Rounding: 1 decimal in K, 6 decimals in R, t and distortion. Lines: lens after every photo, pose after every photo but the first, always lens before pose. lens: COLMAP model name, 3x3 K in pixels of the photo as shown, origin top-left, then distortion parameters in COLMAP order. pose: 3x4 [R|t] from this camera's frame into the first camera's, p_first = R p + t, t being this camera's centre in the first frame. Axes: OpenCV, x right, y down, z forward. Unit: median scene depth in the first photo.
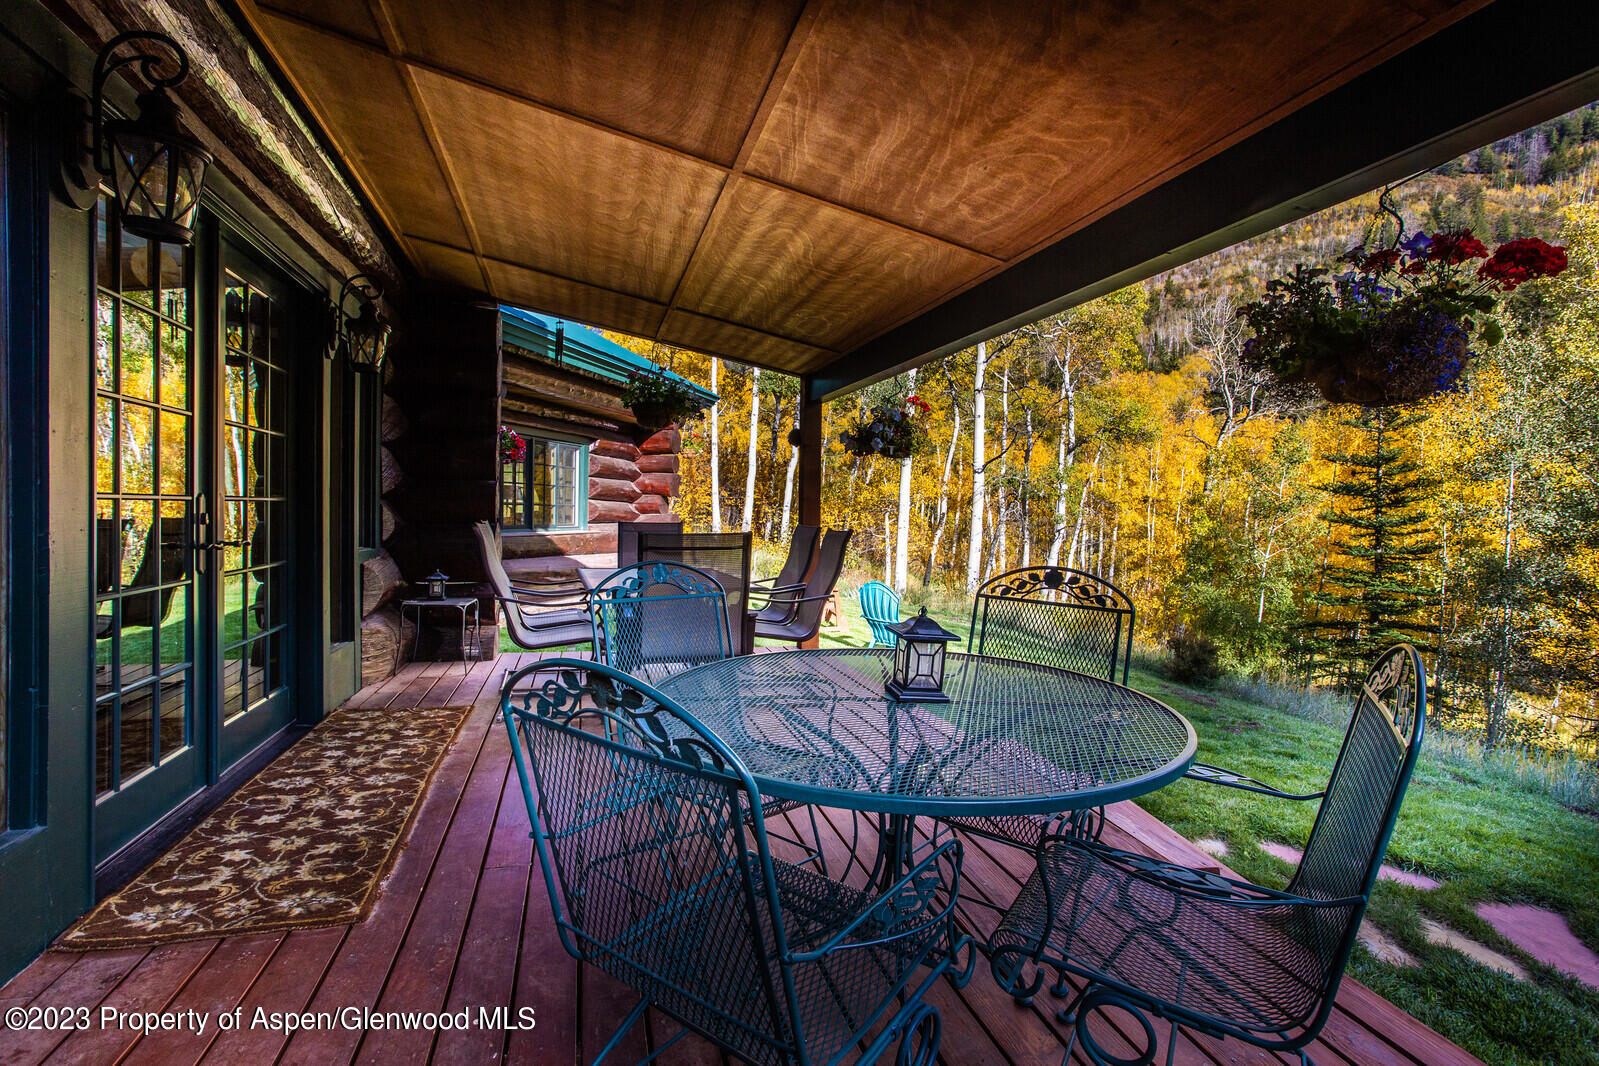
lens RADIAL K [[780.1, 0, 799.5], [0, 780.1, 533.0], [0, 0, 1]] dist [0.000911, 0.000448]
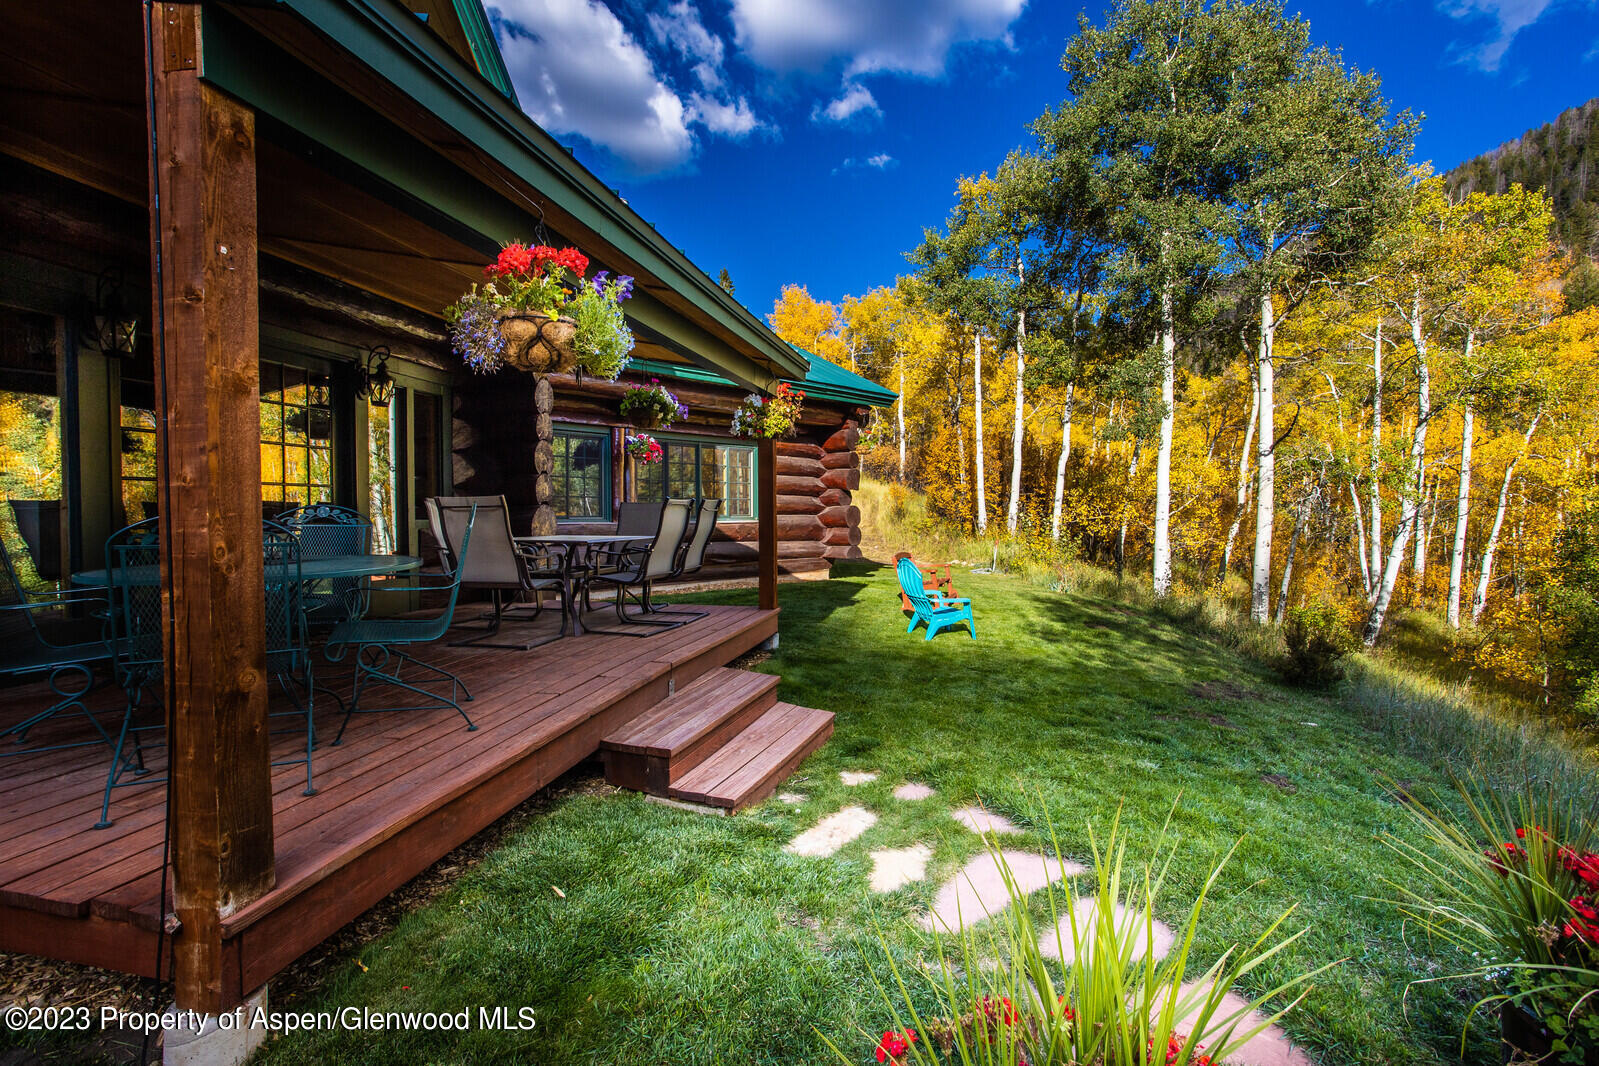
lens RADIAL K [[780.1, 0, 799.5], [0, 780.1, 533.0], [0, 0, 1]] dist [0.000911, 0.000448]
pose [[0.894719, -0.003588, -0.446615, 0.275613], [0.003107, 0.999994, -0.001810, 0.016238], [0.446618, 0.000232, 0.894725, -0.008553]]
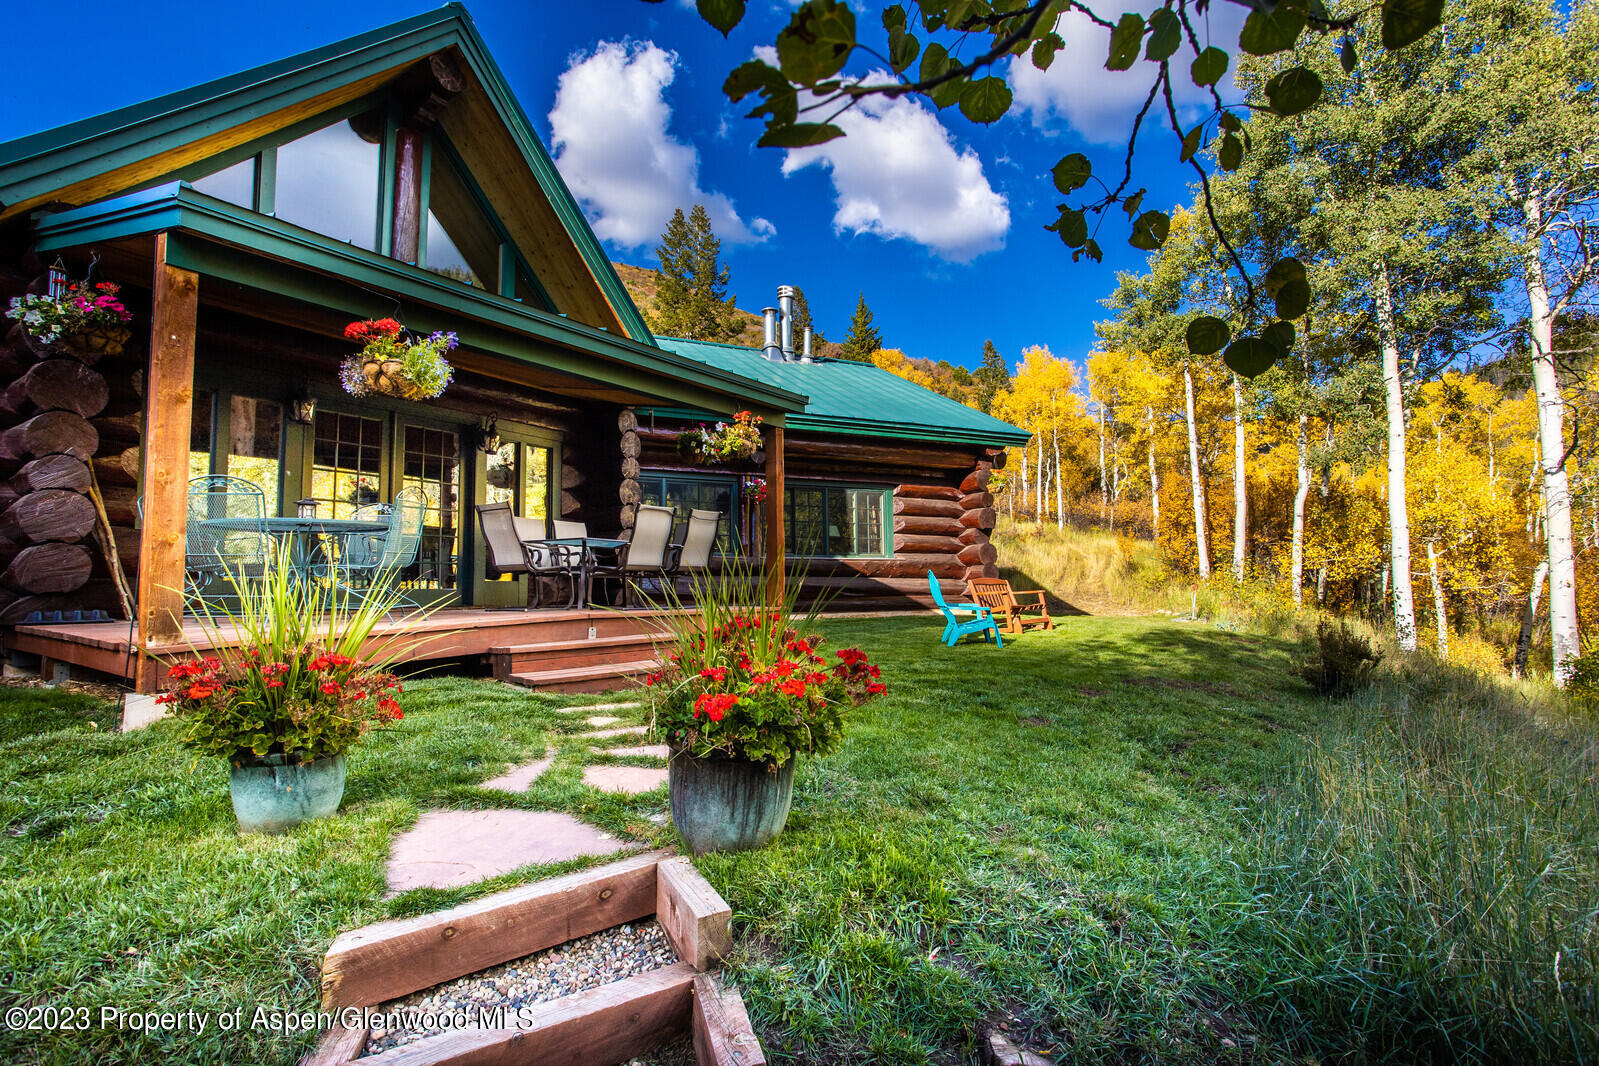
lens RADIAL K [[780.1, 0, 799.5], [0, 780.1, 533.0], [0, 0, 1]] dist [0.000911, 0.000448]
pose [[0.668269, -0.073878, -0.740242, 0.517611], [0.000523, 0.995103, -0.098842, 0.074651], [0.743919, 0.065665, 0.665035, 0.058669]]
